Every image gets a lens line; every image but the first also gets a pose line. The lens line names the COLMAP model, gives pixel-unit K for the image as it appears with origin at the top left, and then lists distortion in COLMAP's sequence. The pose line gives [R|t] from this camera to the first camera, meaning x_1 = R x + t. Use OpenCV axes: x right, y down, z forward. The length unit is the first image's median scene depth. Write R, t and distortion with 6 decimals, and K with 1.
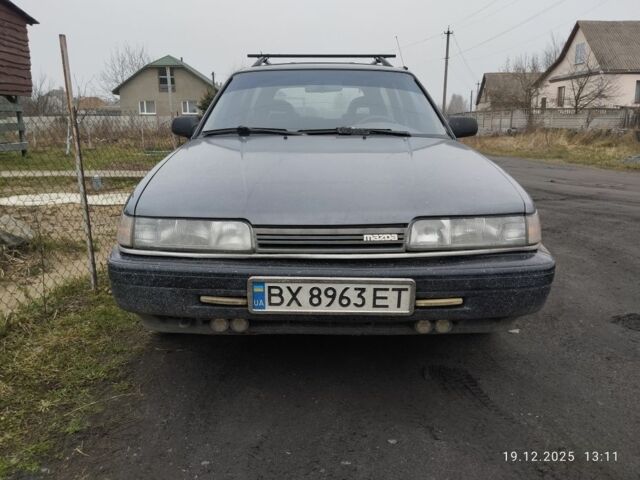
lens RADIAL K [[533.1, 0, 320.0], [0, 533.1, 240.0], [0, 0, 1]] dist [0.111766, -0.207975]
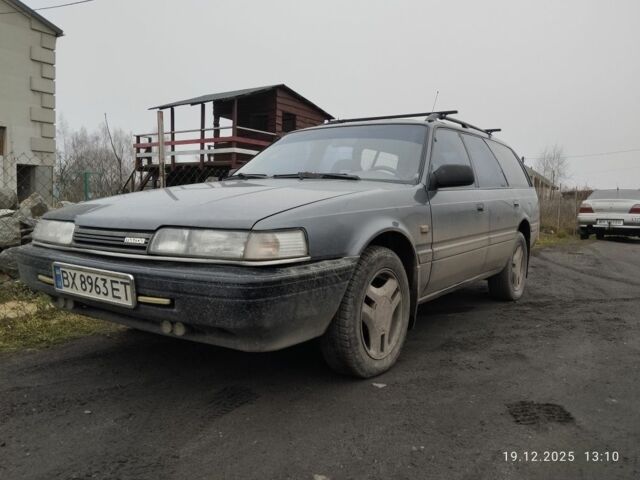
lens RADIAL K [[533.1, 0, 320.0], [0, 533.1, 240.0], [0, 0, 1]] dist [0.111766, -0.207975]
pose [[0.820659, 0.057851, -0.568483, 1.137024], [-0.146541, 0.982898, -0.111523, 0.067422], [0.552309, 0.174828, 0.815101, 0.262434]]
